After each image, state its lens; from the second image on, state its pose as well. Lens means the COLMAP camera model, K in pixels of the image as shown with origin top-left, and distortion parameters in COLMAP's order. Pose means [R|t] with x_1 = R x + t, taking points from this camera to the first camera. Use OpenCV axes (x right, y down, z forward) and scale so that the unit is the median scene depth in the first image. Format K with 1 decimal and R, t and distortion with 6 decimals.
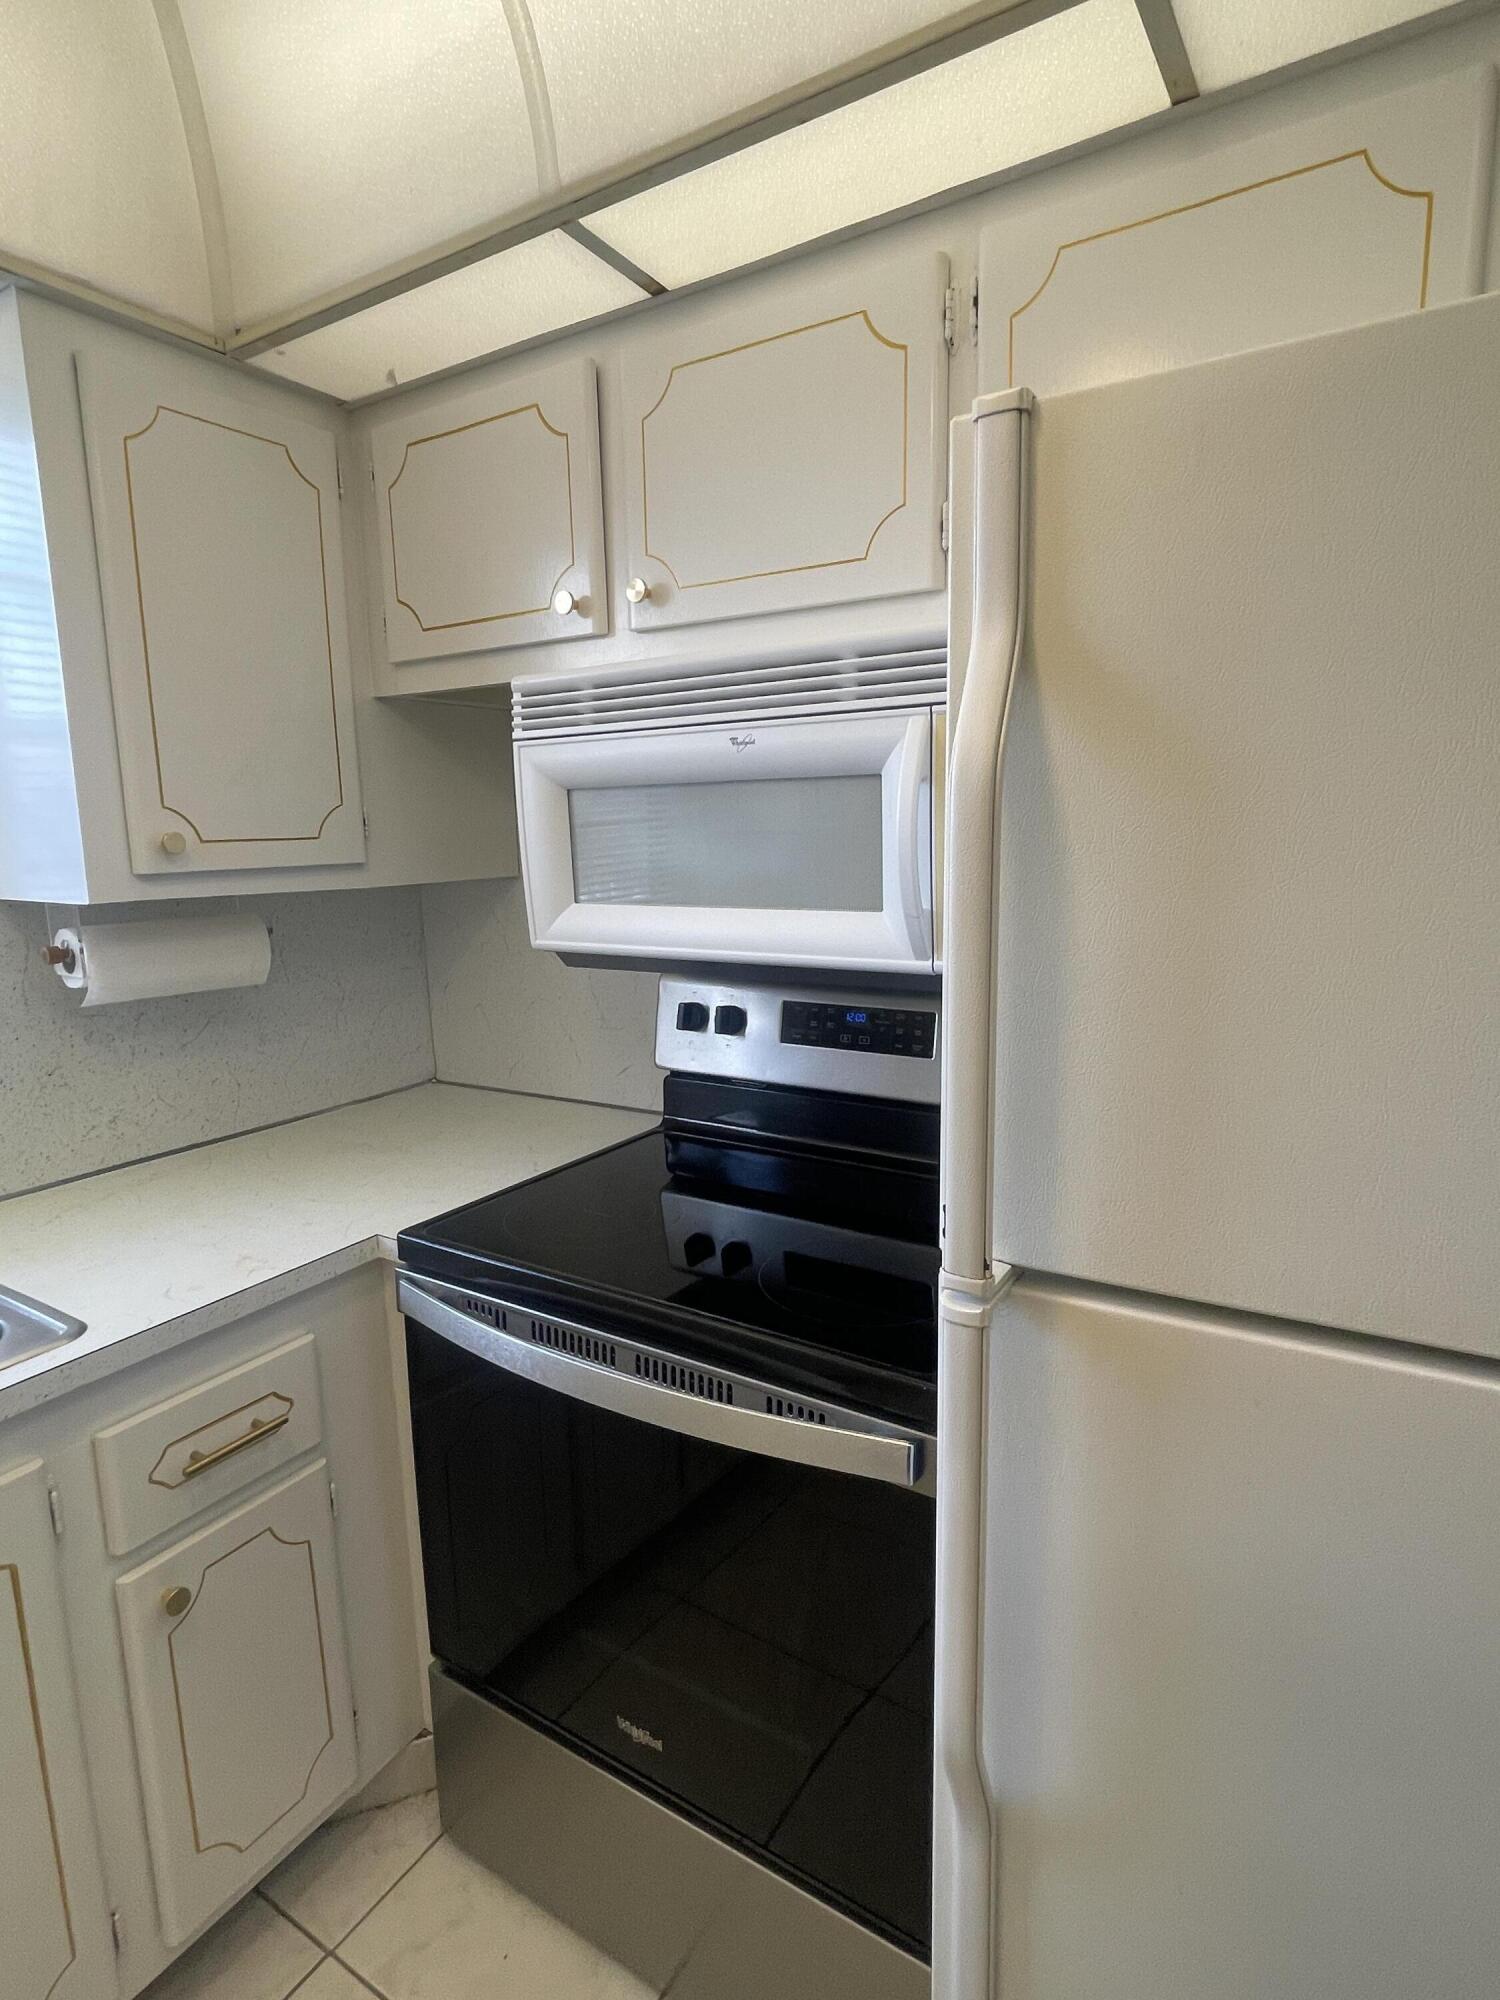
lens RADIAL K [[1084.5, 0, 750.0], [0, 1084.5, 1000.0], [0, 0, 1]] dist [-0.002484, -0.000654]
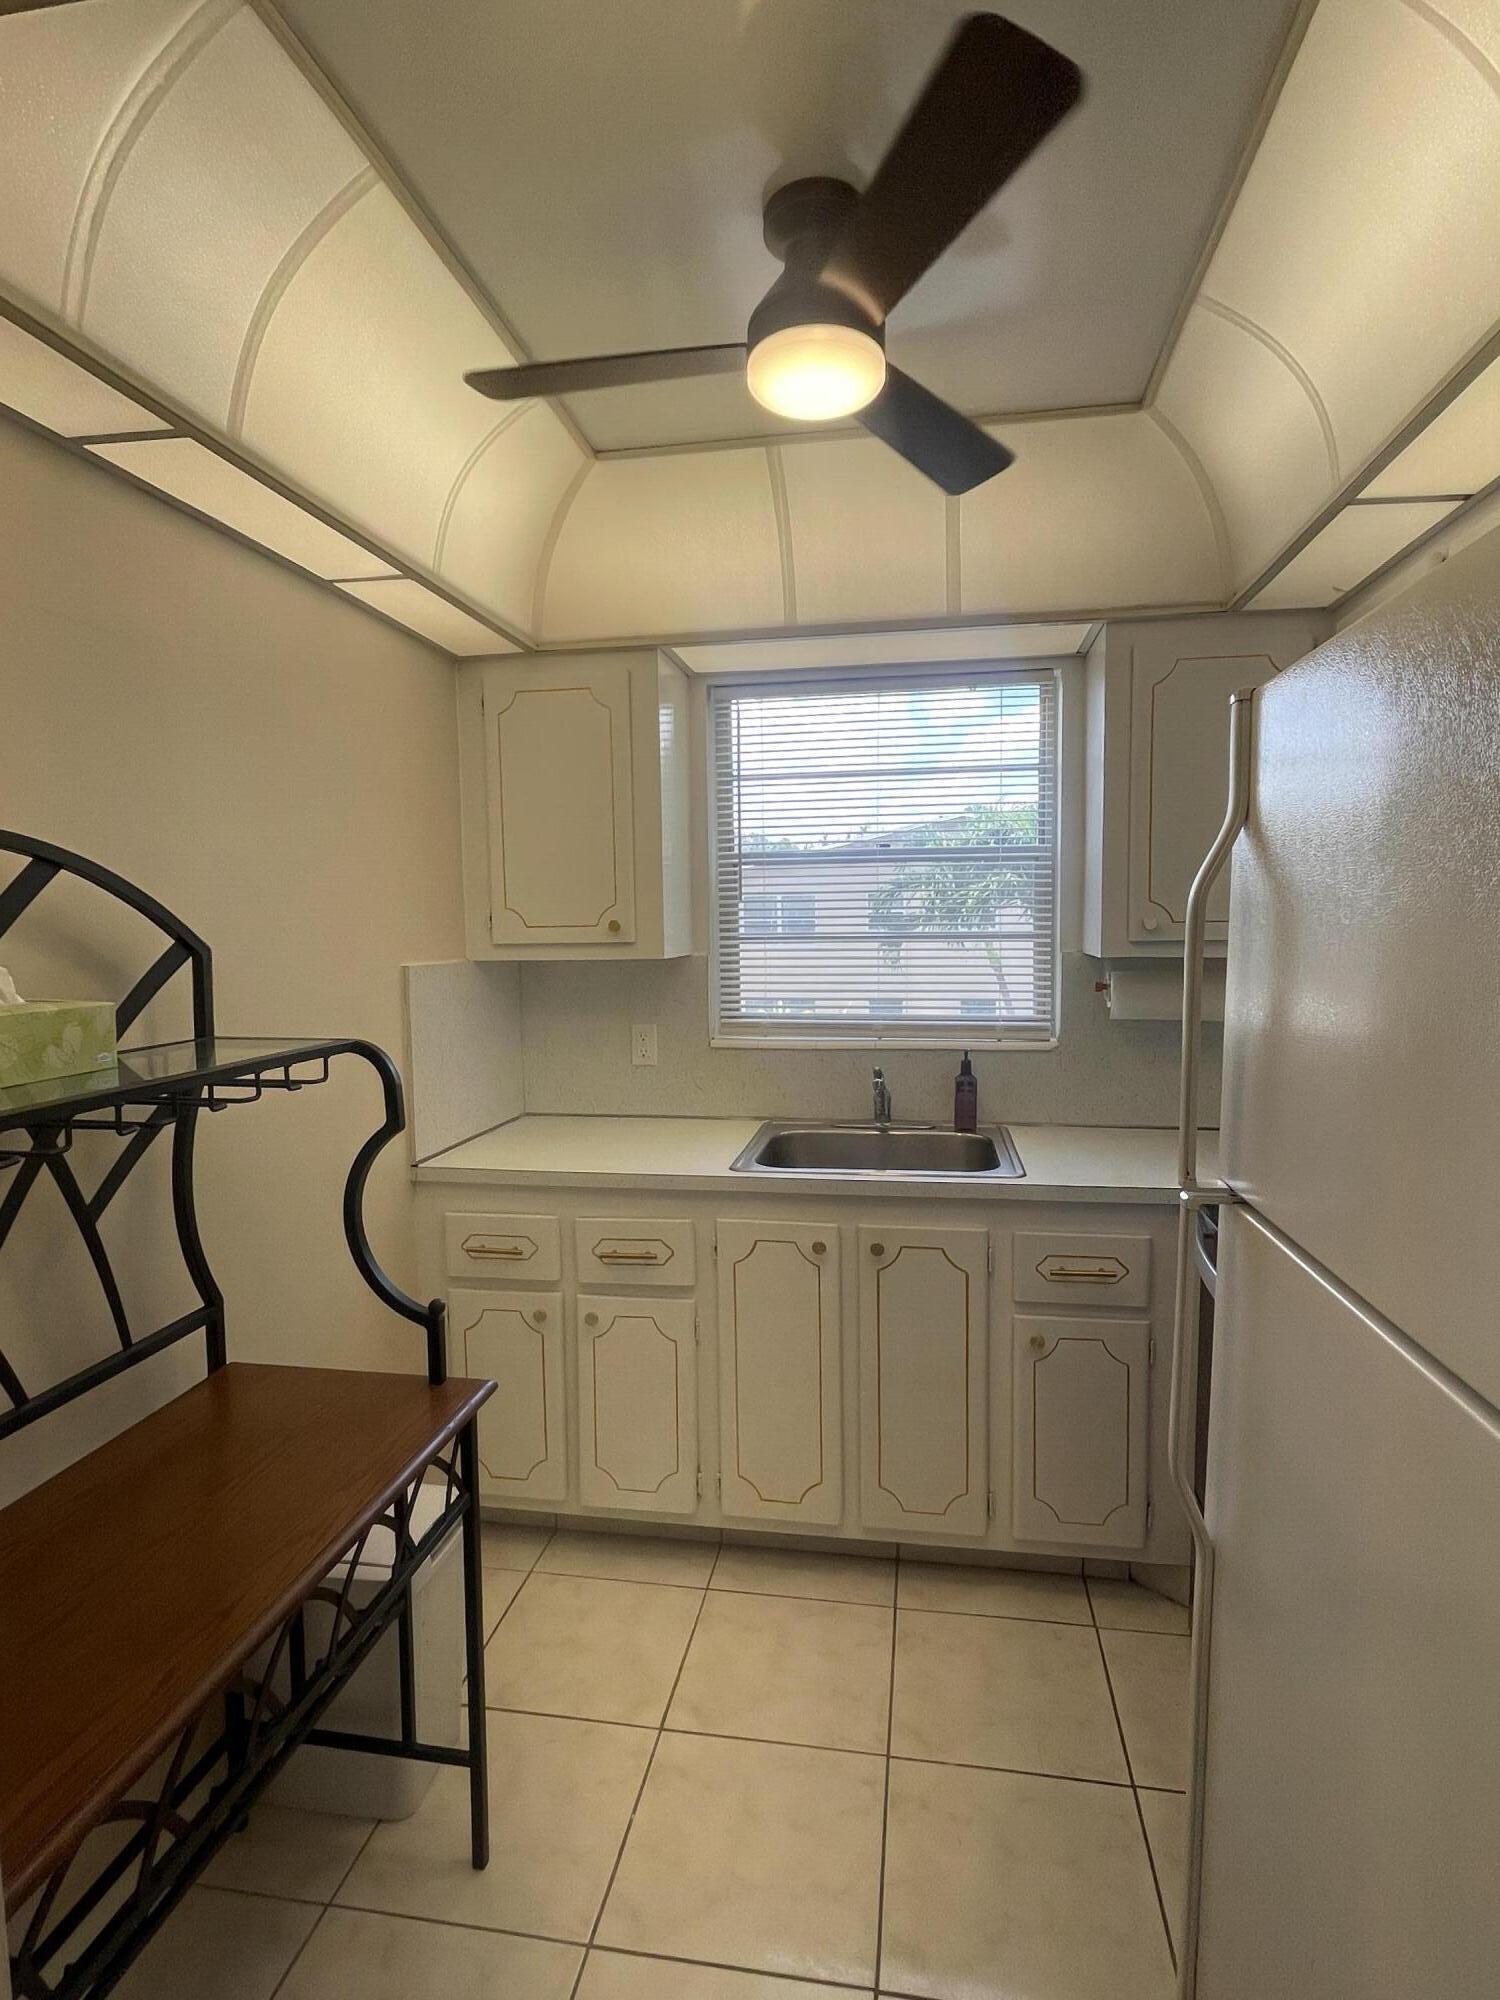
lens RADIAL K [[1051.7, 0, 750.0], [0, 1051.7, 1000.0], [0, 0, 1]] dist [-0.002441, -0.000558]
pose [[0.401398, 0.087938, -0.911673, 0.728881], [-0.151306, 0.988071, 0.028689, 0.019533], [0.903320, 0.126426, 0.409915, -0.184332]]
